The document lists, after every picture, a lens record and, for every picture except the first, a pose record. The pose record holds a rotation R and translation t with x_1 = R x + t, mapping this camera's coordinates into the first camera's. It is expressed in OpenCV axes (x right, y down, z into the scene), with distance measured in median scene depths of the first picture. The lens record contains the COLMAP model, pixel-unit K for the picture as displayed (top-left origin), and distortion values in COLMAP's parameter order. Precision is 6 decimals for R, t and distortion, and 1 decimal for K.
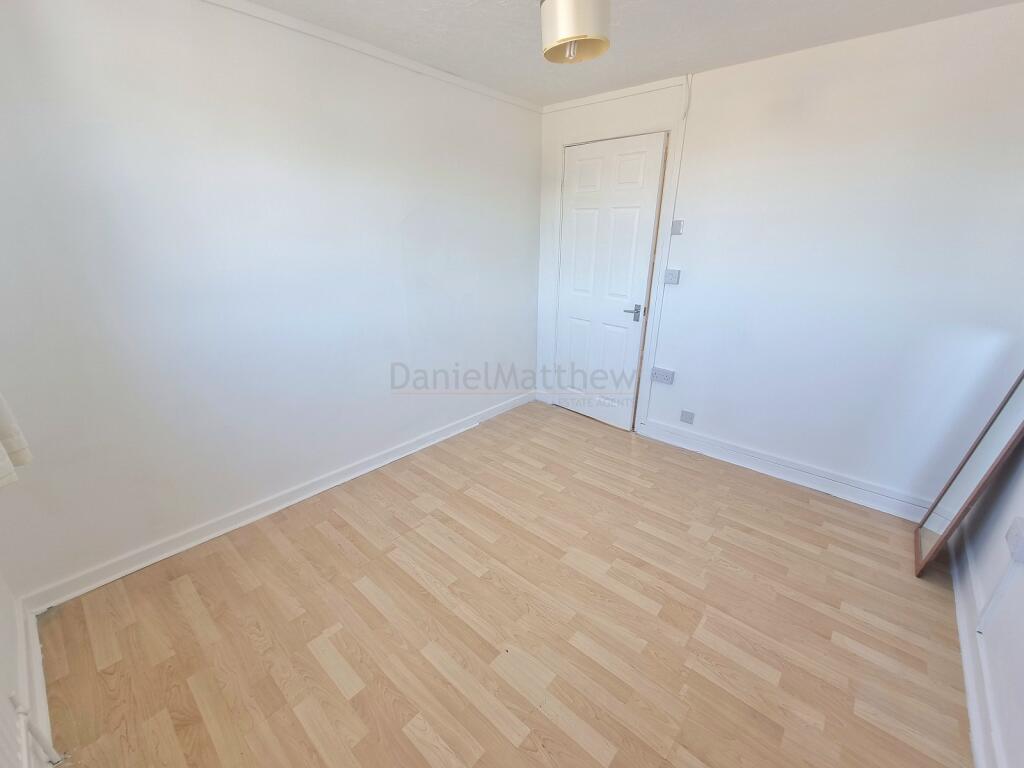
lens RADIAL K [[422.6, 0, 516.9], [0, 422.6, 394.1], [0, 0, 1]] dist [-0.000003, 0.000459]
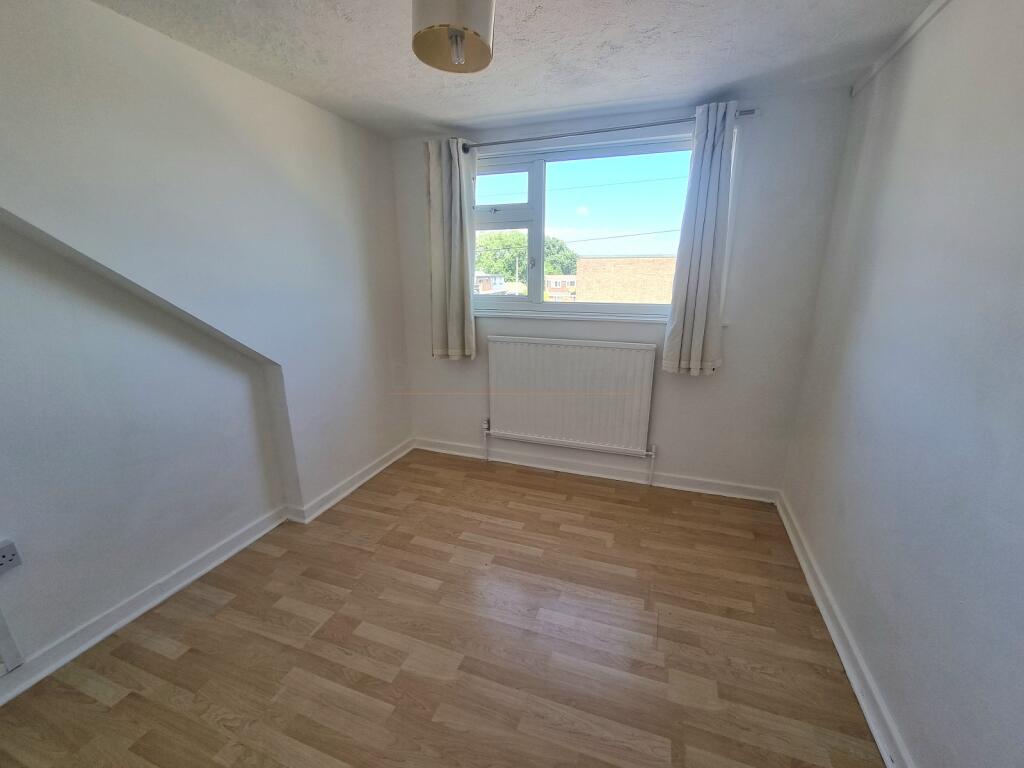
lens RADIAL K [[422.6, 0, 516.9], [0, 422.6, 394.1], [0, 0, 1]] dist [-0.000003, 0.000459]
pose [[-0.928958, 0.093860, -0.358089, 0.309126], [-0.140436, 0.805657, 0.575495, -0.609625], [0.342513, 0.584899, -0.735240, 1.638474]]
